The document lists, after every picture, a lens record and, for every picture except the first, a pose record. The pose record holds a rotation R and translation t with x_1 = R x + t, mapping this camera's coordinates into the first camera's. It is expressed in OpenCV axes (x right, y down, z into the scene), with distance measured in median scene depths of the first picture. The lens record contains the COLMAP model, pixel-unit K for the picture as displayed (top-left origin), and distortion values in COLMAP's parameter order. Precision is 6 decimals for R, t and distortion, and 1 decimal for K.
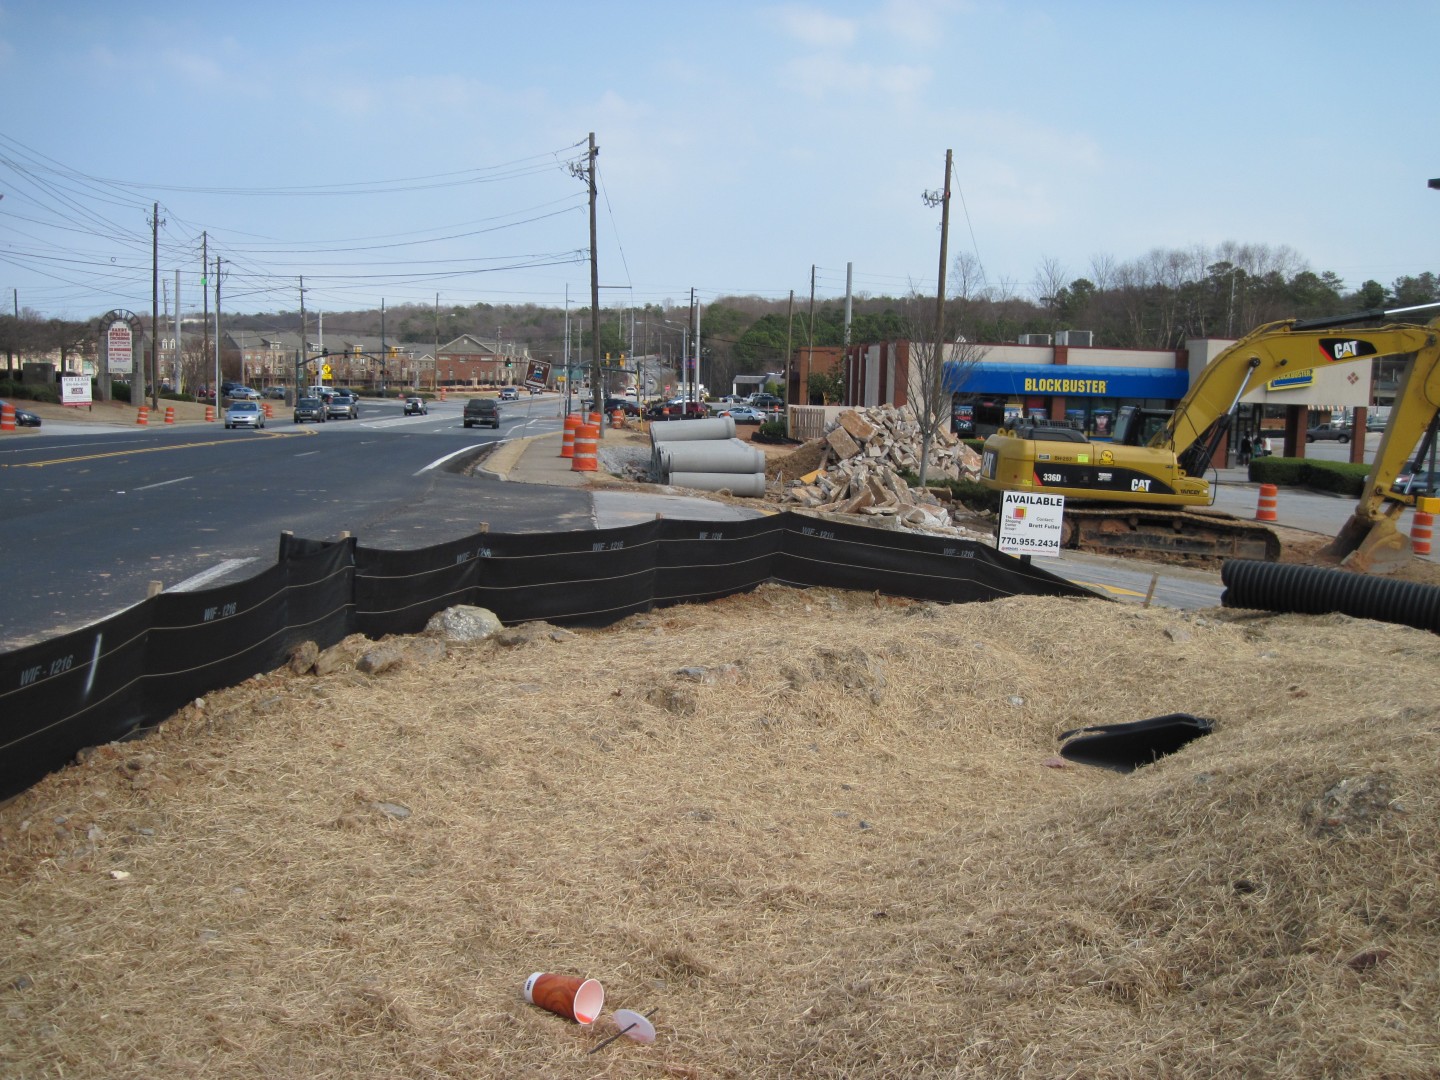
lens RADIAL K [[1469.0, 0, 723.5], [0, 1469.0, 570.9], [0, 0, 1]] dist [-0.111959, 0.016581]
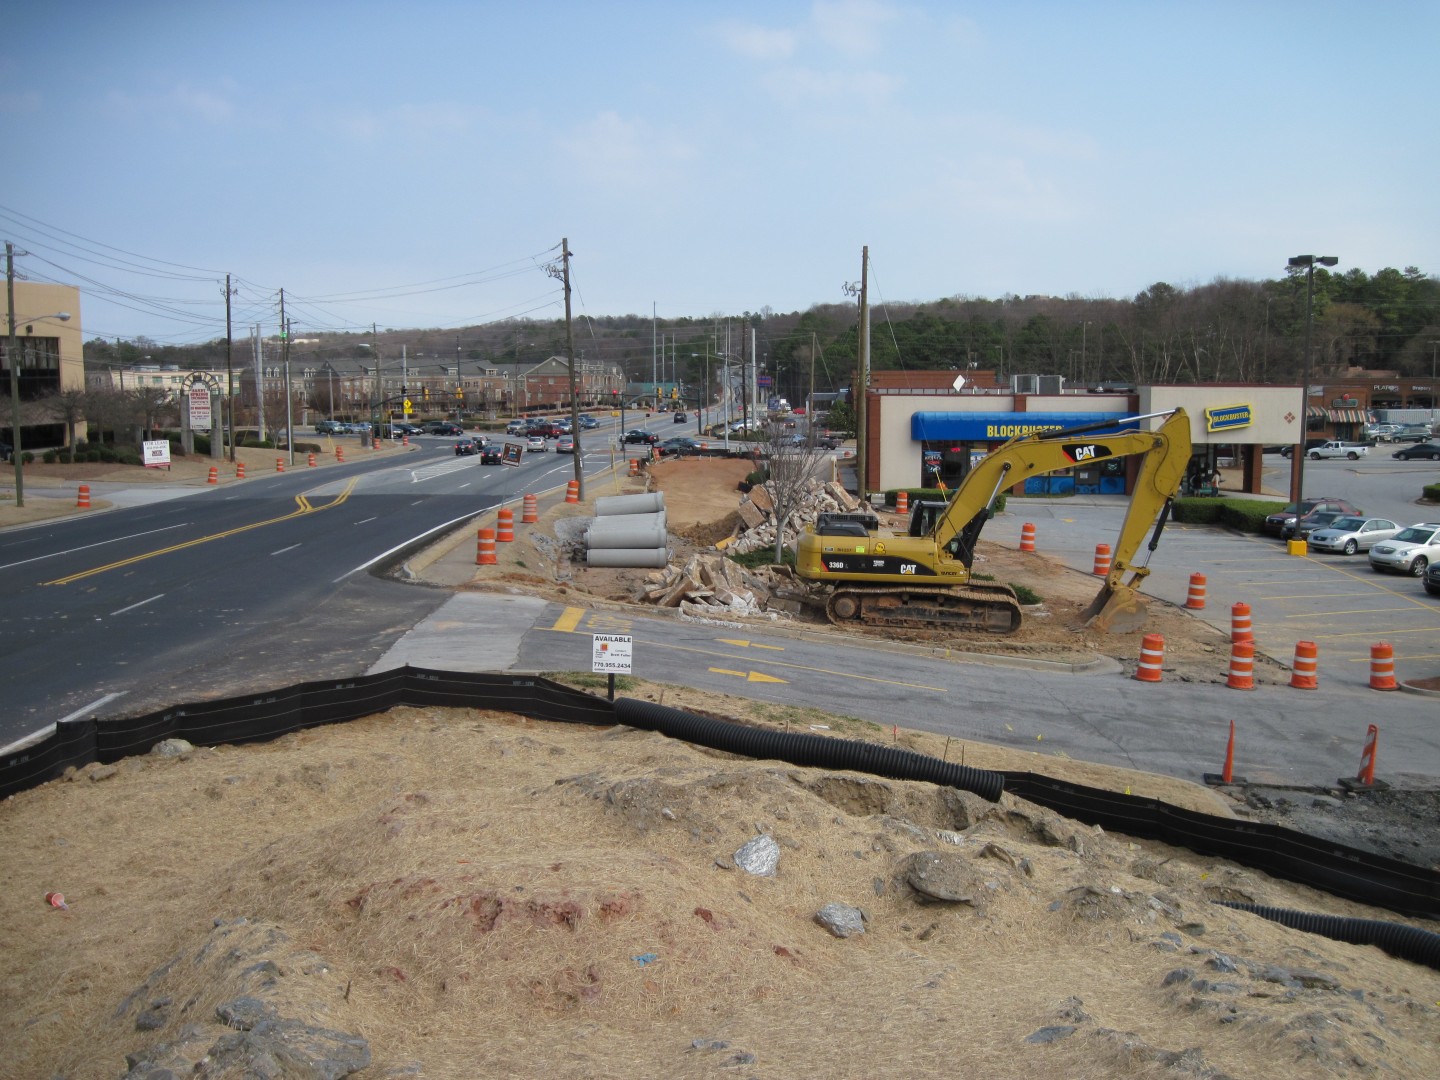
lens RADIAL K [[1433.2, 0, 684.8], [0, 1433.2, 592.9], [0, 0, 1]] dist [-0.098970, 0.000223]
pose [[0.996100, -0.019304, -0.086099, 0.193787], [0.019949, 0.999779, 0.006636, -0.048892], [0.085951, -0.008328, 0.996265, -0.249469]]
